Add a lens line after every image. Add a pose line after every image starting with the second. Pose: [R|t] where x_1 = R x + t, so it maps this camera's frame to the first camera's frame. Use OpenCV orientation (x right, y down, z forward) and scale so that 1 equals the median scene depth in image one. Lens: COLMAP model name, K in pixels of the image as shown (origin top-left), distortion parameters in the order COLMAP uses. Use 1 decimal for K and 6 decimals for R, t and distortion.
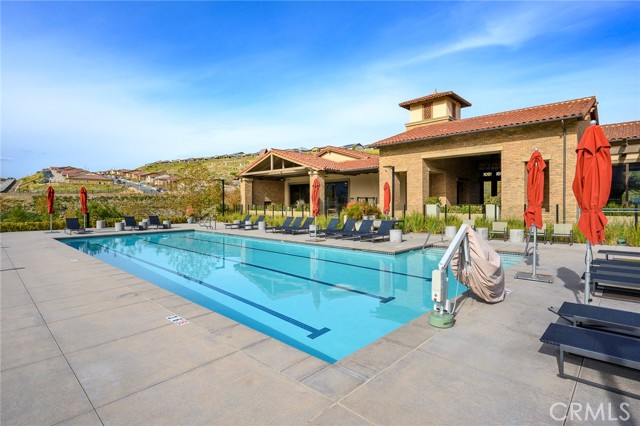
lens RADIAL K [[313.9, 0, 318.9], [0, 313.9, 208.4], [0, 0, 1]] dist [0.007081, 0.001758]
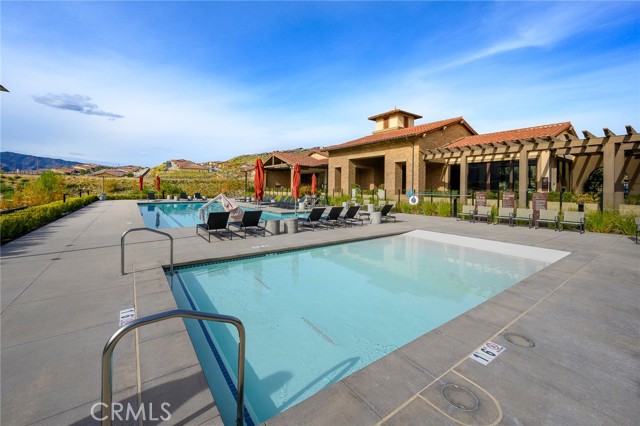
lens RADIAL K [[262.3, 0, 315.4], [0, 262.3, 187.5], [0, 0, 1]] dist [0.010769, -0.000478]
pose [[0.979862, 0.019349, -0.198737, 0.272604], [-0.023899, 0.999504, -0.020522, 0.007264], [0.198241, 0.024858, 0.979838, -0.188006]]
